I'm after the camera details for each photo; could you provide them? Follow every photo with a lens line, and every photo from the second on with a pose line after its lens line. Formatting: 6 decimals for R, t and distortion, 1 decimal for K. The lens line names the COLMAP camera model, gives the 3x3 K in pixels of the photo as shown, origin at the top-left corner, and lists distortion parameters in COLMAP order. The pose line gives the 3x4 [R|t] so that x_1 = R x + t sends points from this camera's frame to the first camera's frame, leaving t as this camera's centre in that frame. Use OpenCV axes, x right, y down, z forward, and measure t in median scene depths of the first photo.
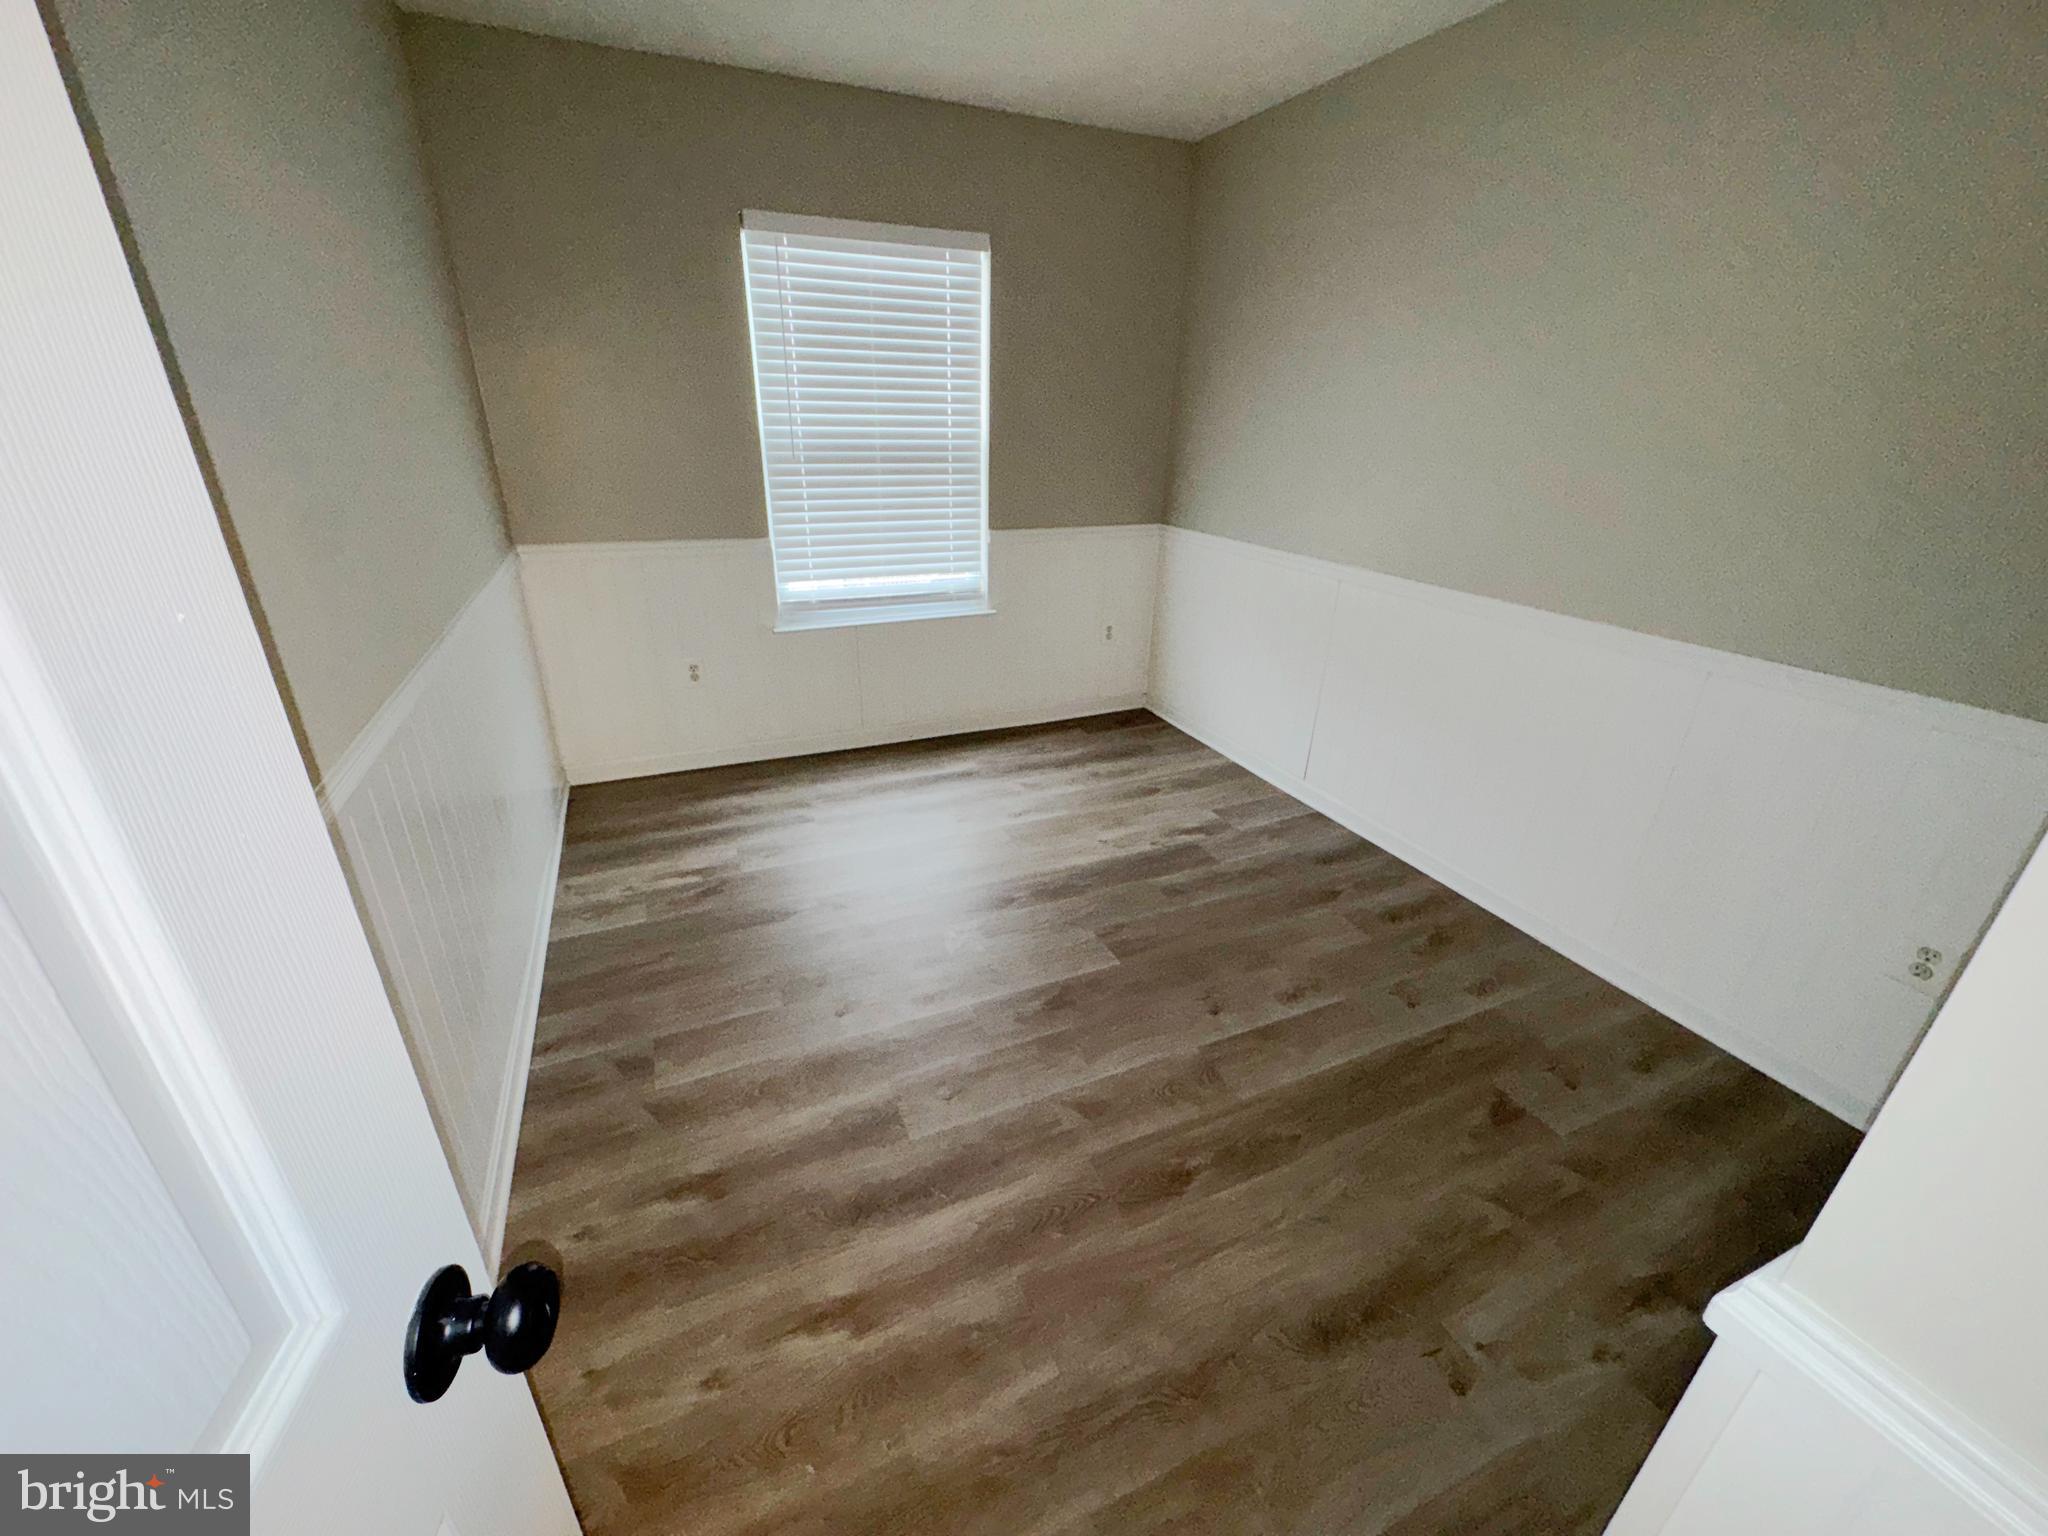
lens RADIAL K [[828.2, 0, 1024.3], [0, 828.2, 778.1], [0, 0, 1]] dist [-0.001021, -0.000247]
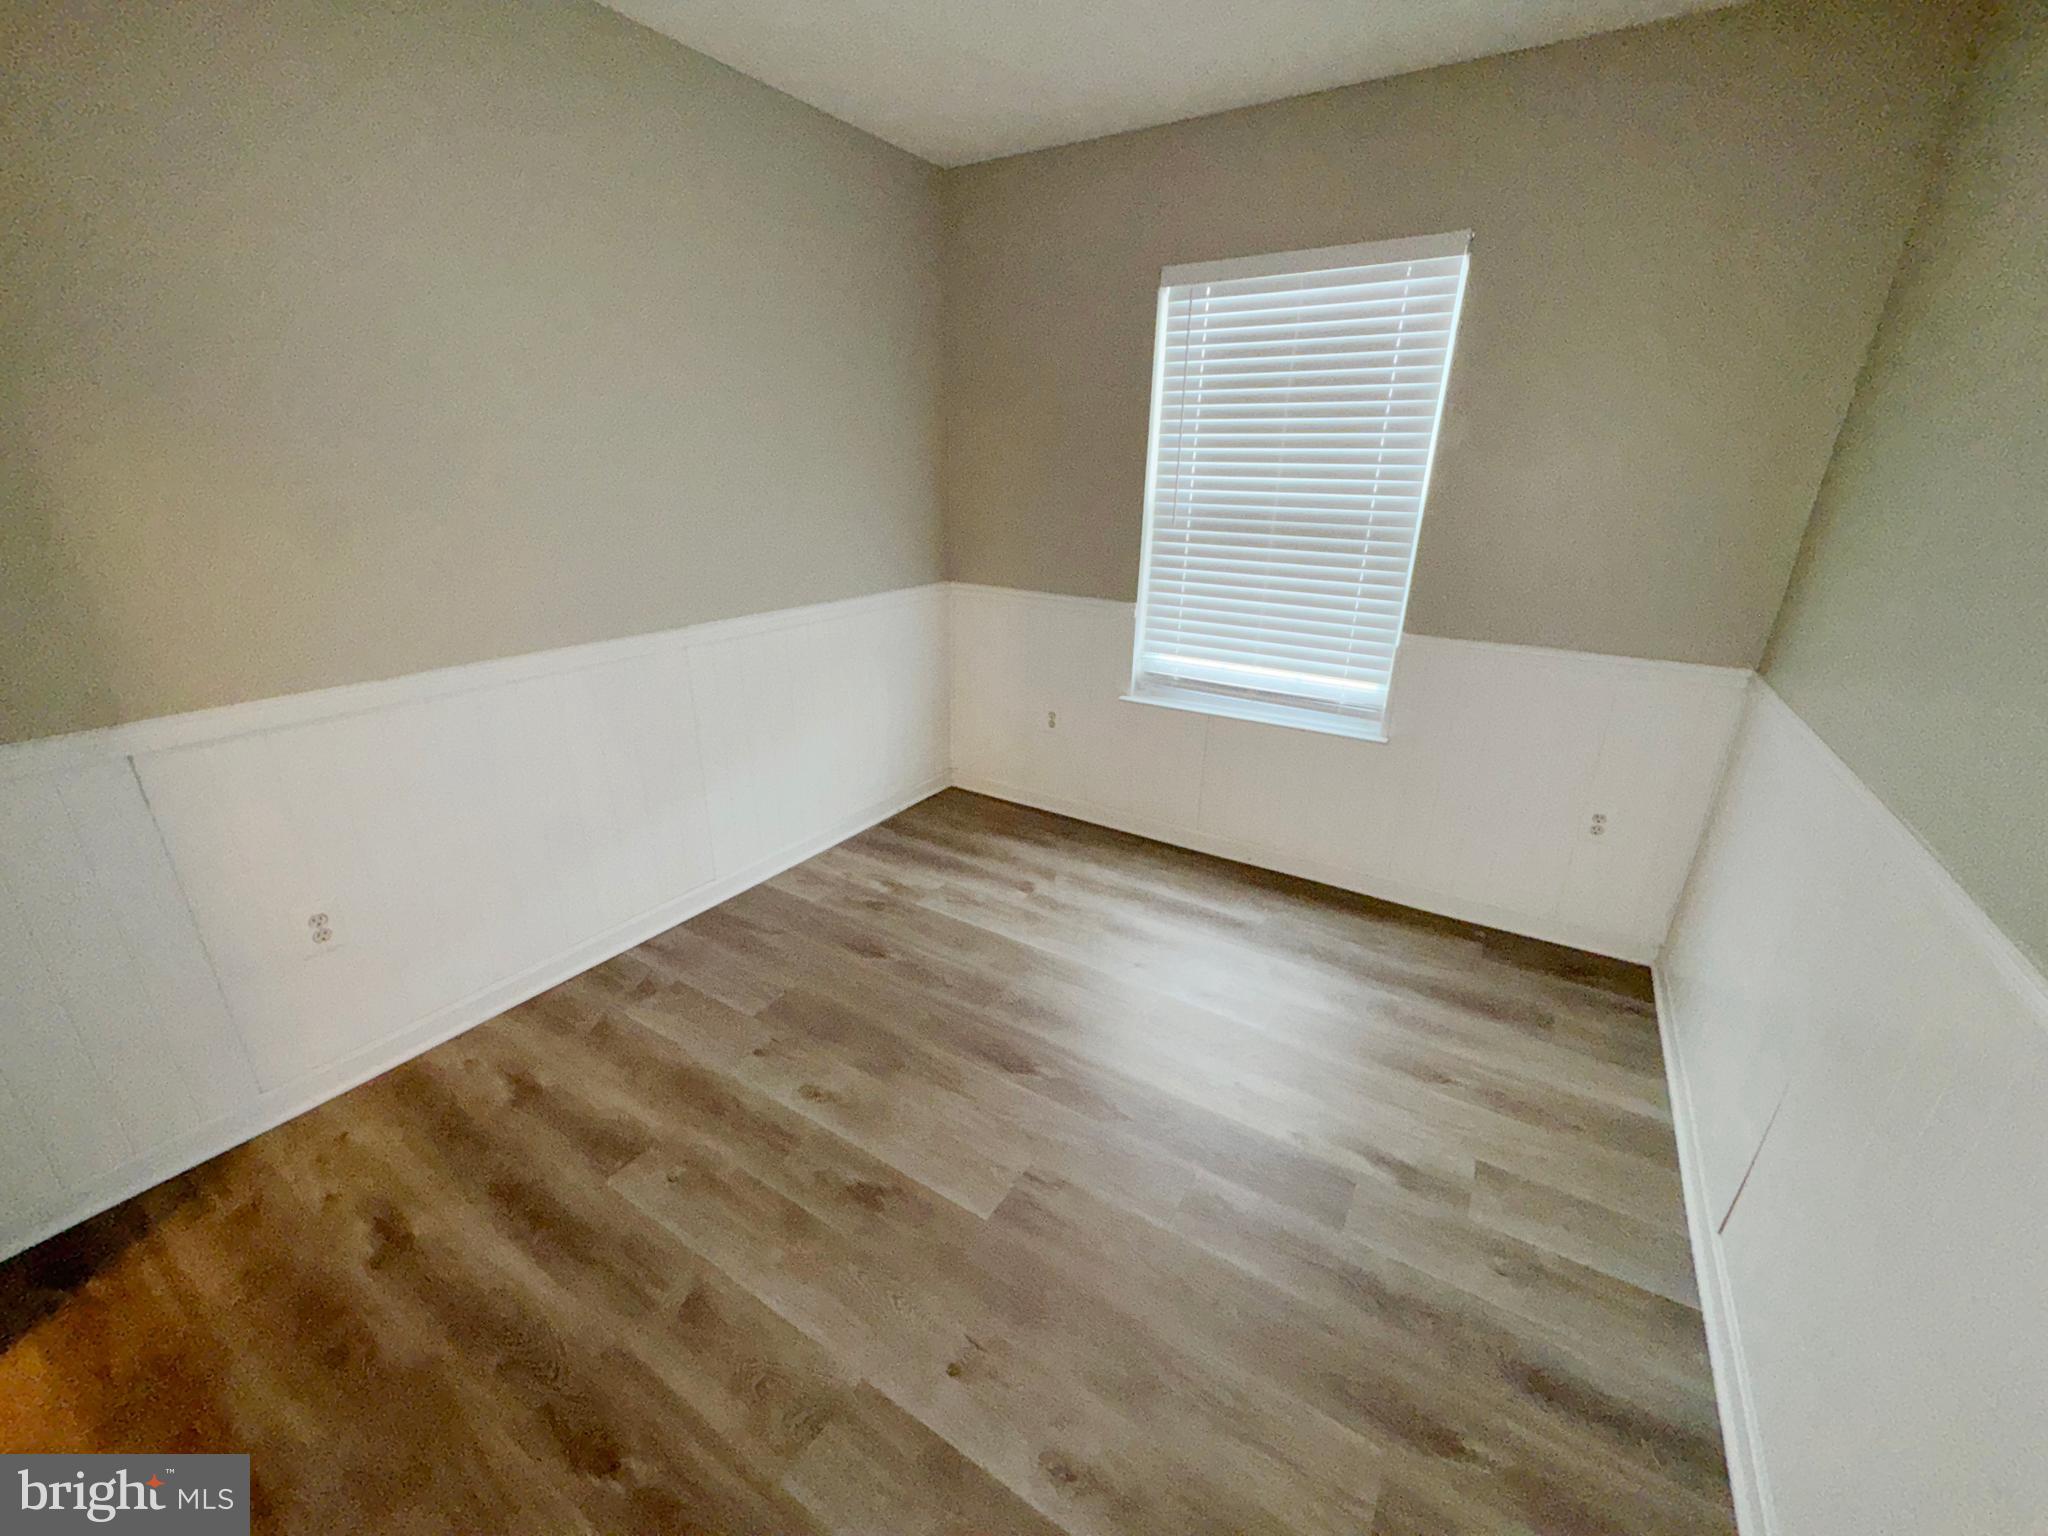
lens RADIAL K [[828.2, 0, 1035.0], [0, 828.2, 777.0], [0, 0, 1]] dist [-0.001021, -0.000247]
pose [[0.550232, 0.284384, -0.785093, 0.441459], [-0.342049, 0.934477, 0.098771, -0.162336], [0.761740, 0.214194, 0.611452, 0.384144]]
